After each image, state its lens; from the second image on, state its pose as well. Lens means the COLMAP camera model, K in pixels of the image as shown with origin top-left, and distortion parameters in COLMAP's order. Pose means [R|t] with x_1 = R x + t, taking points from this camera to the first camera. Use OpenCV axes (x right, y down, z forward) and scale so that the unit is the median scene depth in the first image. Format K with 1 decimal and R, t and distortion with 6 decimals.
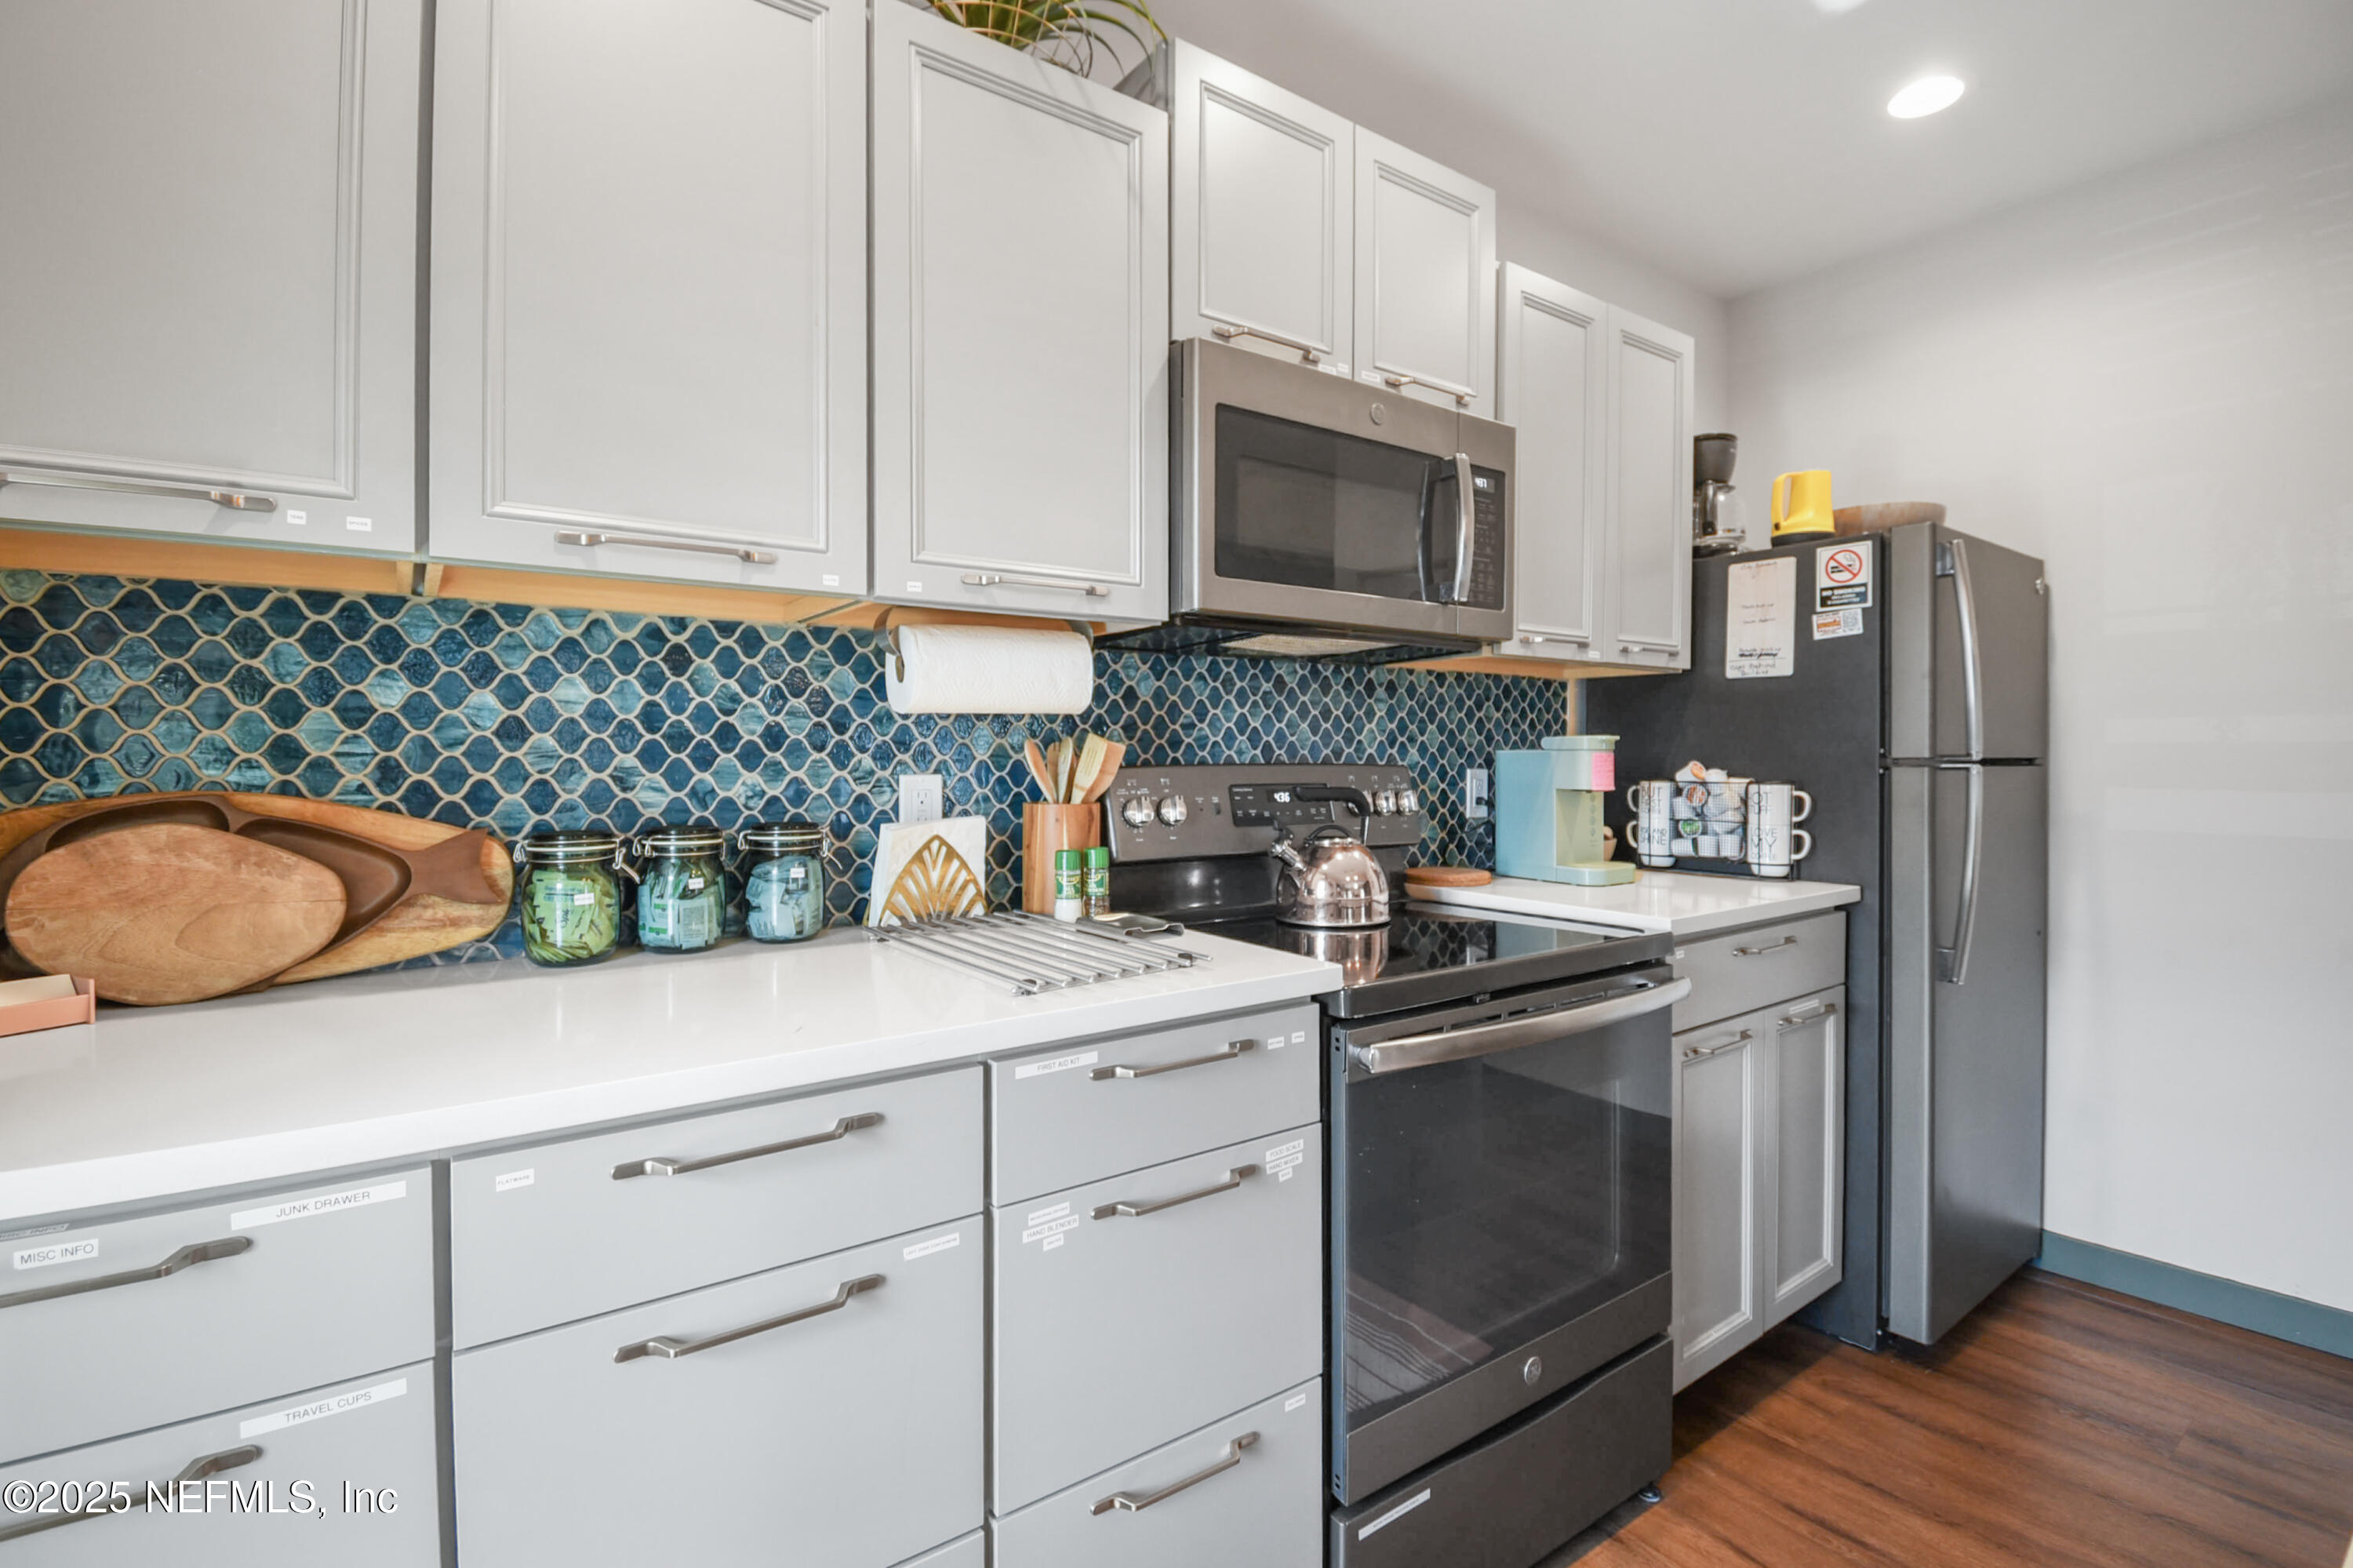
lens RADIAL K [[1050.1, 0, 1163.3], [0, 1050.1, 759.2], [0, 0, 1]] dist [0.024420, -0.026435]
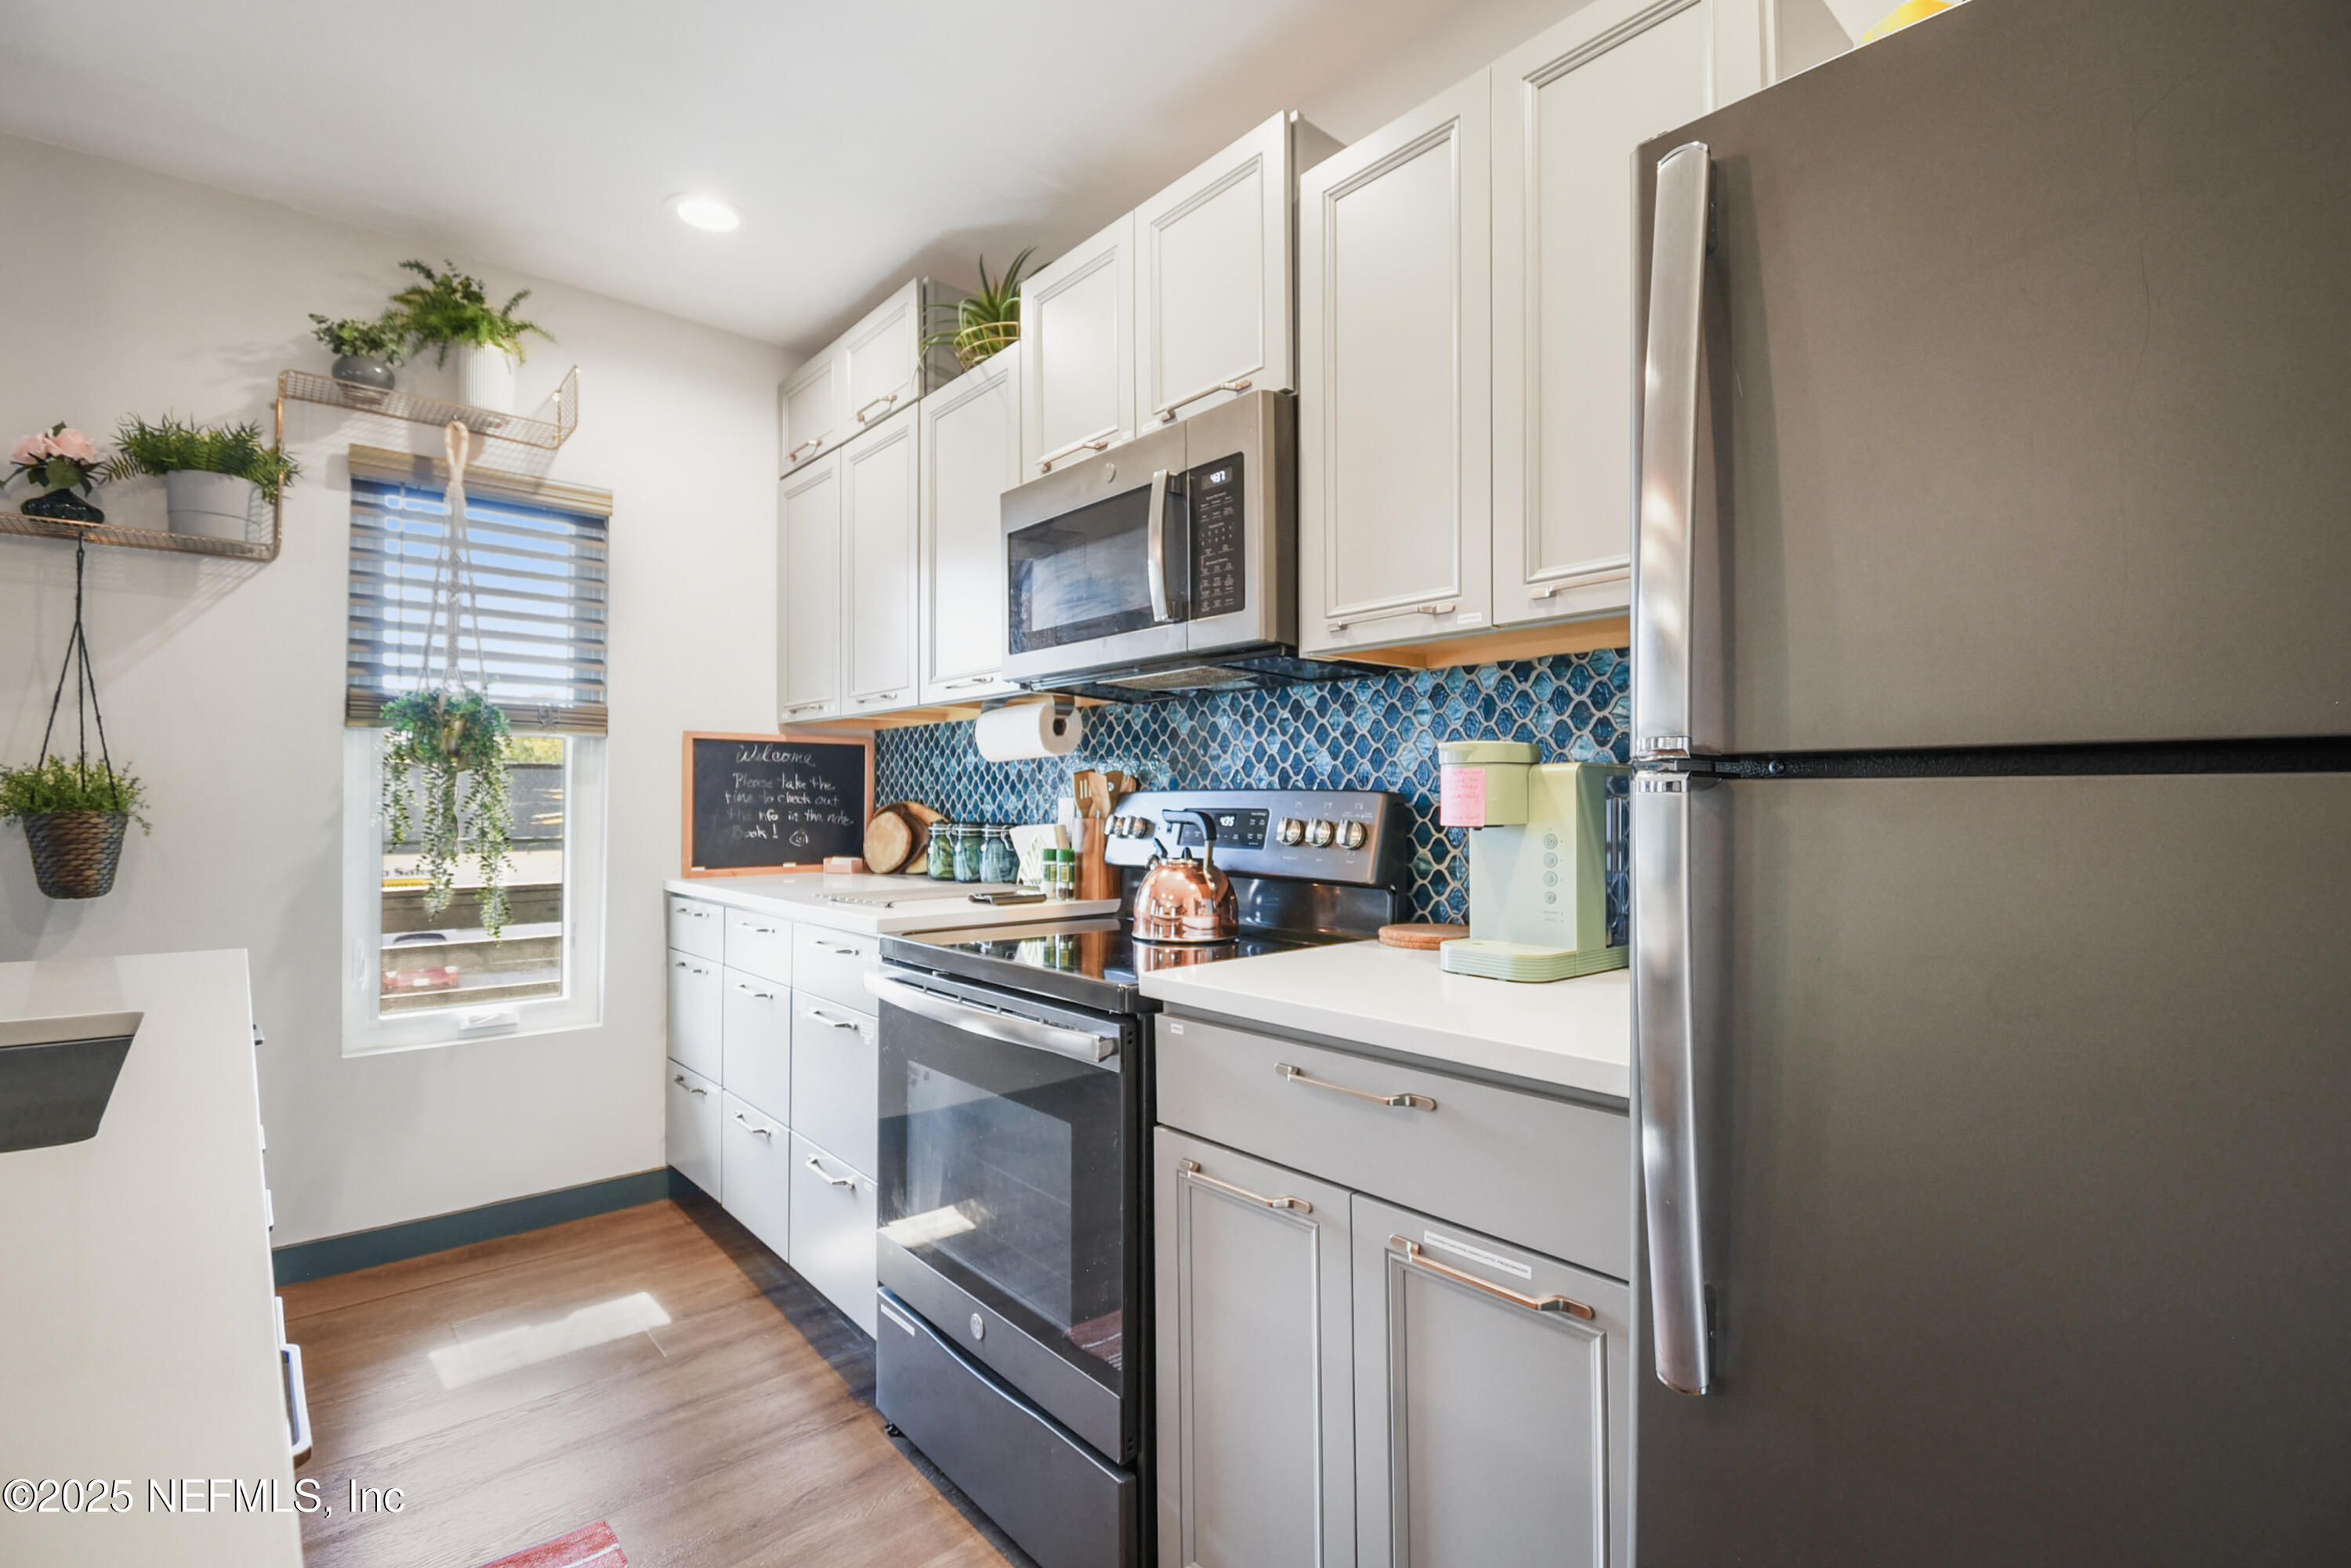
lens RADIAL K [[1043.2, 0, 1175.5], [0, 1043.2, 784.0], [0, 0, 1]] dist [0.021726, -0.024994]
pose [[0.114024, -0.014861, -0.993367, 1.257403], [-0.002353, 0.999881, -0.015228, 0.016124], [0.993475, 0.004074, 0.113975, 0.913248]]
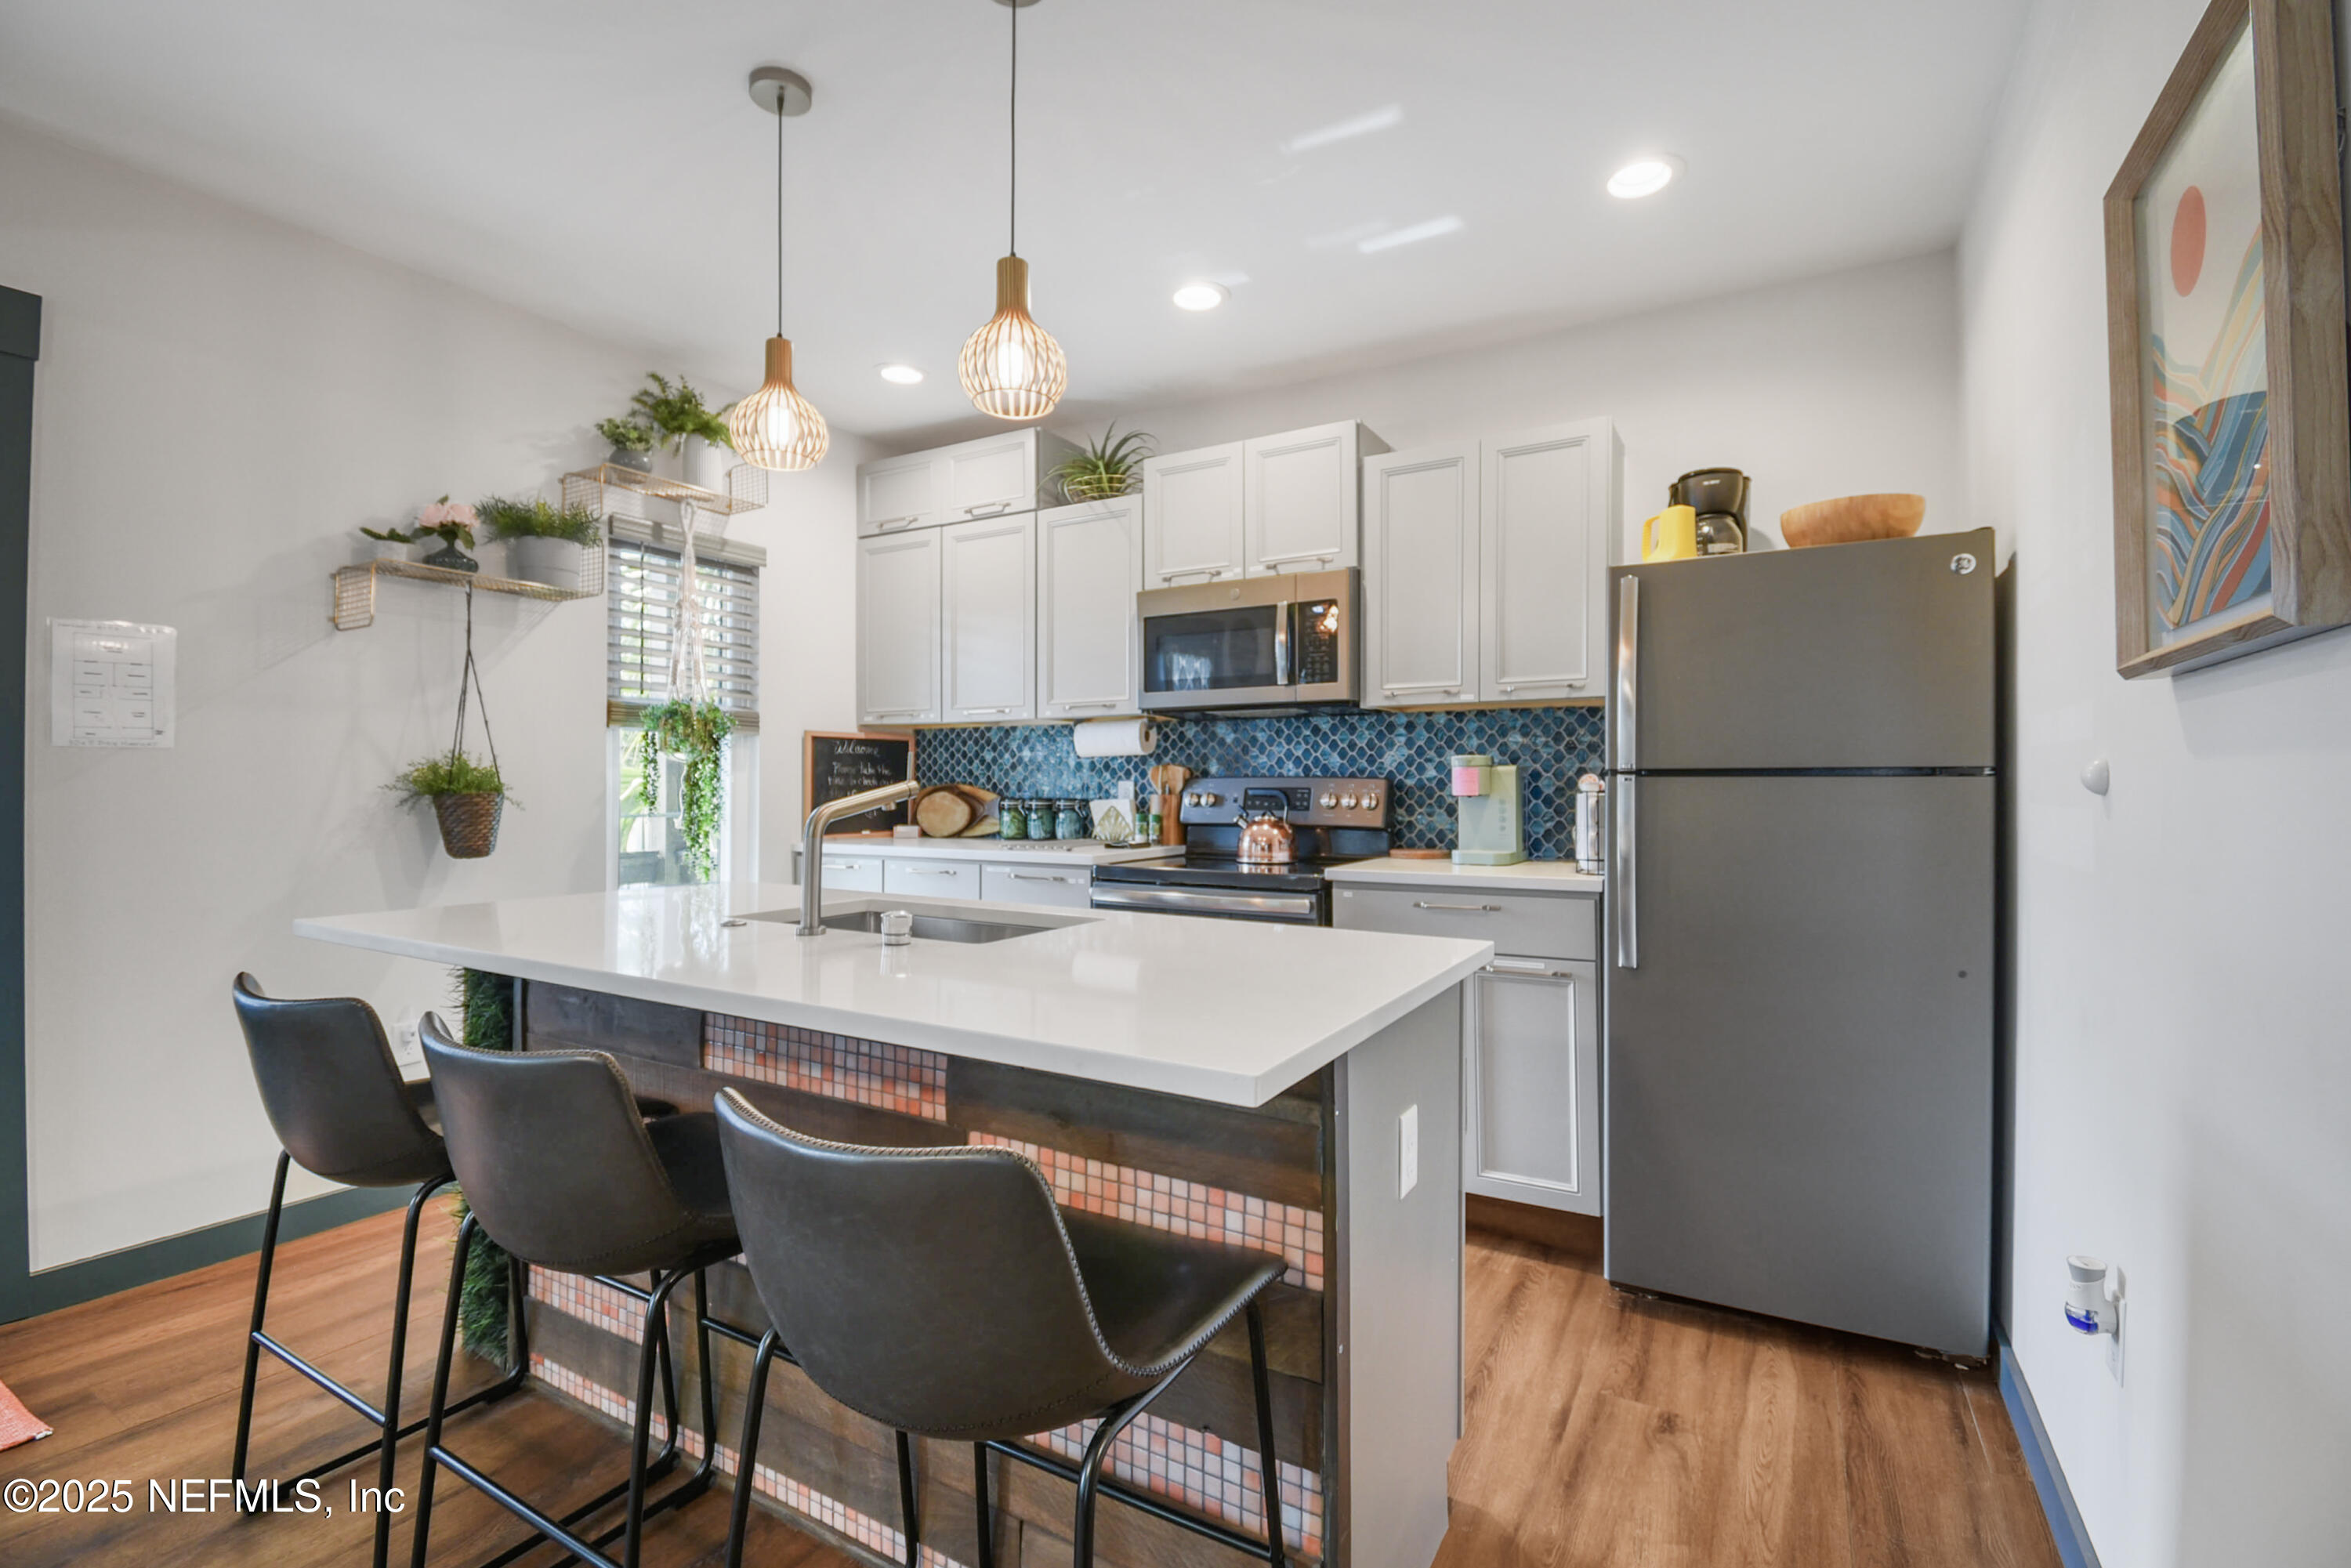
lens RADIAL K [[1049.2, 0, 1162.3], [0, 1049.2, 759.2], [0, 0, 1]] dist [0.024420, -0.026435]
pose [[0.412915, -0.019585, -0.910559, 1.830066], [-0.001631, 0.999751, -0.022243, 0.016291], [0.910768, 0.010670, 0.412780, 0.085133]]
